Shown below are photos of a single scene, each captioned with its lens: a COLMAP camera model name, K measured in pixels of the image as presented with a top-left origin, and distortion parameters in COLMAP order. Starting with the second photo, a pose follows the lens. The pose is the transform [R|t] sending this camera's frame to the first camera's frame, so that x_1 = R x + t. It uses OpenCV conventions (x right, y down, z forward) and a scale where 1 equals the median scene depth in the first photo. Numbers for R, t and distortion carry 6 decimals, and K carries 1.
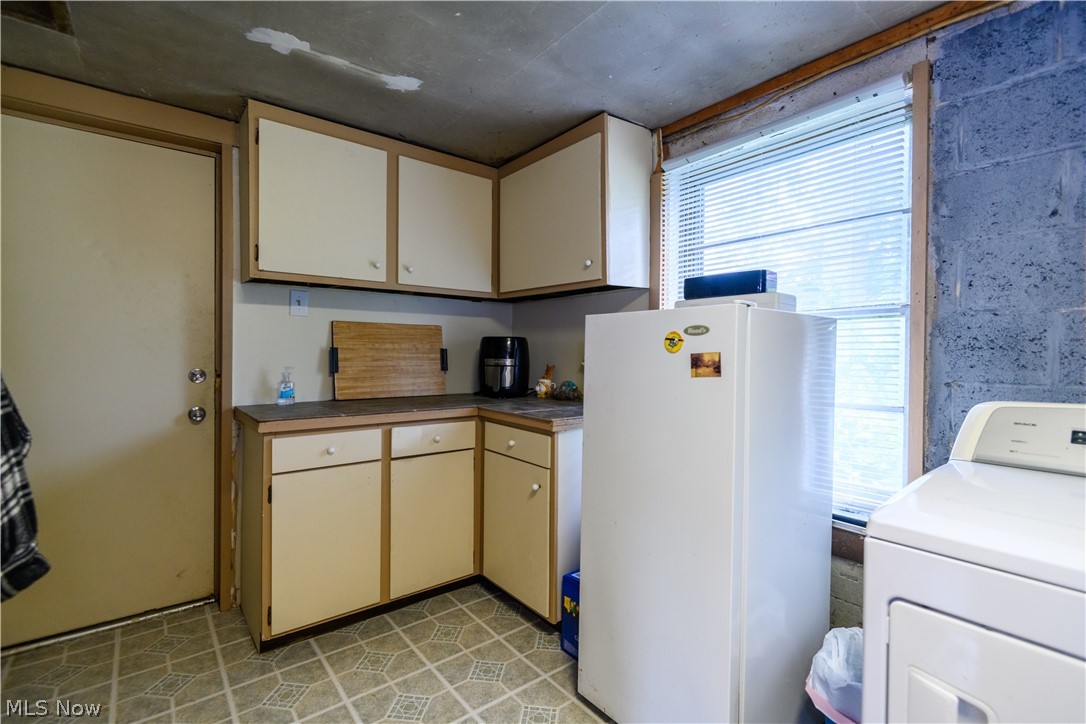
lens RADIAL K [[498.5, 0, 543.2], [0, 498.5, 355.2], [0, 0, 1]] dist [0.009993, -0.001037]
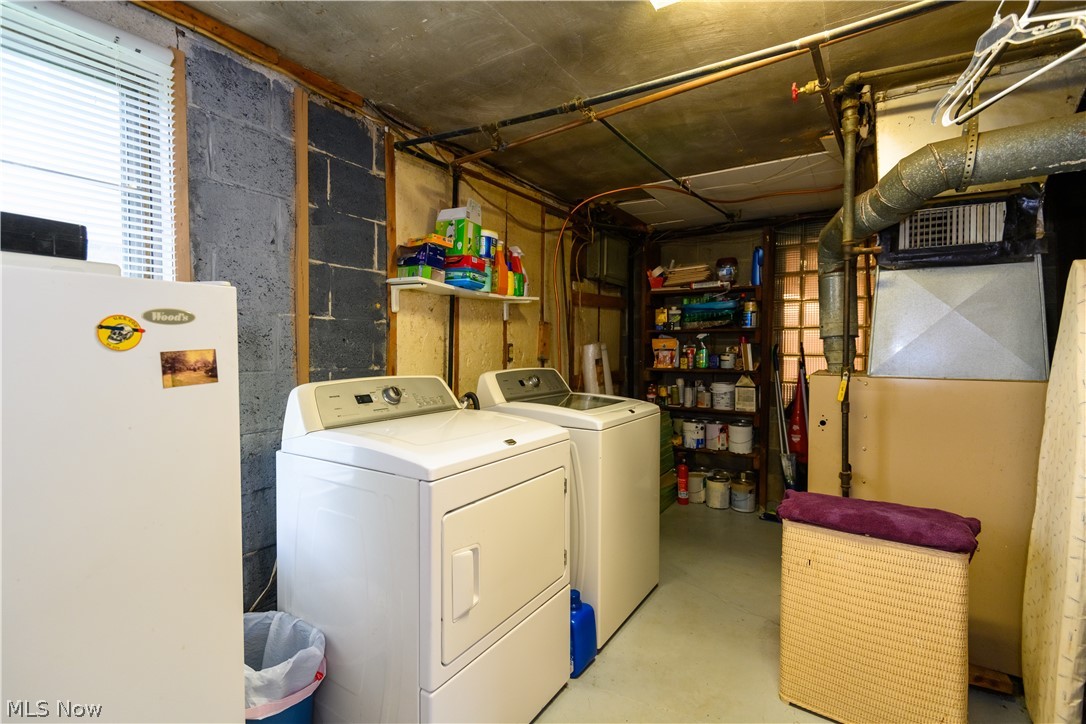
lens RADIAL K [[498.5, 0, 543.2], [0, 498.5, 355.2], [0, 0, 1]] dist [0.009993, -0.001037]
pose [[-0.312505, -0.025891, 0.949563, -0.472941], [0.003804, 0.999586, 0.028507, -0.015395], [-0.949908, 0.012520, -0.312277, 0.724433]]
